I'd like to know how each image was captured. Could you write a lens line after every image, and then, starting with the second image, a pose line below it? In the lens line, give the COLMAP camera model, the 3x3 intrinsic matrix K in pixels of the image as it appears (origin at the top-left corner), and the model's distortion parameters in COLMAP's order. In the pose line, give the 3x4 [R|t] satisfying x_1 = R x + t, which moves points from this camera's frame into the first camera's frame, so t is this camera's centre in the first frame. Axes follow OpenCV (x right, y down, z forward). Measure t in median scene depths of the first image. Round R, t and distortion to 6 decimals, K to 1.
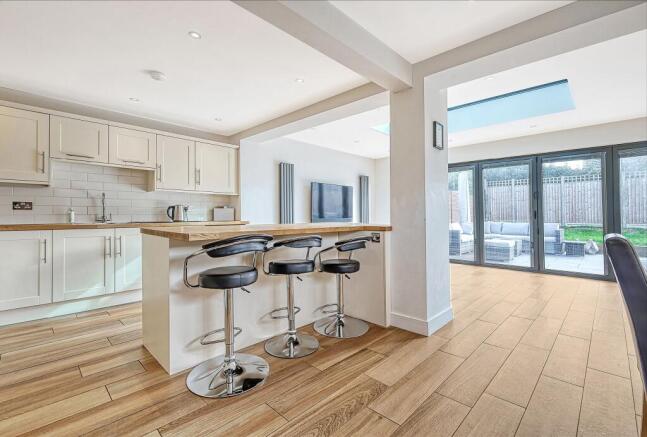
lens RADIAL K [[280.2, 0, 323.5], [0, 280.2, 218.5], [0, 0, 1]] dist [0.000747, 0.000055]
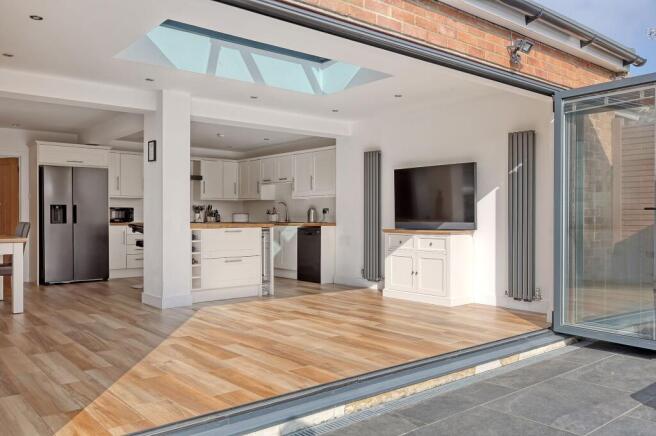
lens RADIAL K [[546.3, 0, 324.7], [0, 546.3, 220.5], [0, 0, 1]] dist [0.001659, 0.001531]
pose [[-0.130711, 0.001603, -0.991419, 1.491759], [-0.022658, 0.999733, 0.004604, -0.007882], [0.991162, 0.023065, -0.130639, 1.143610]]
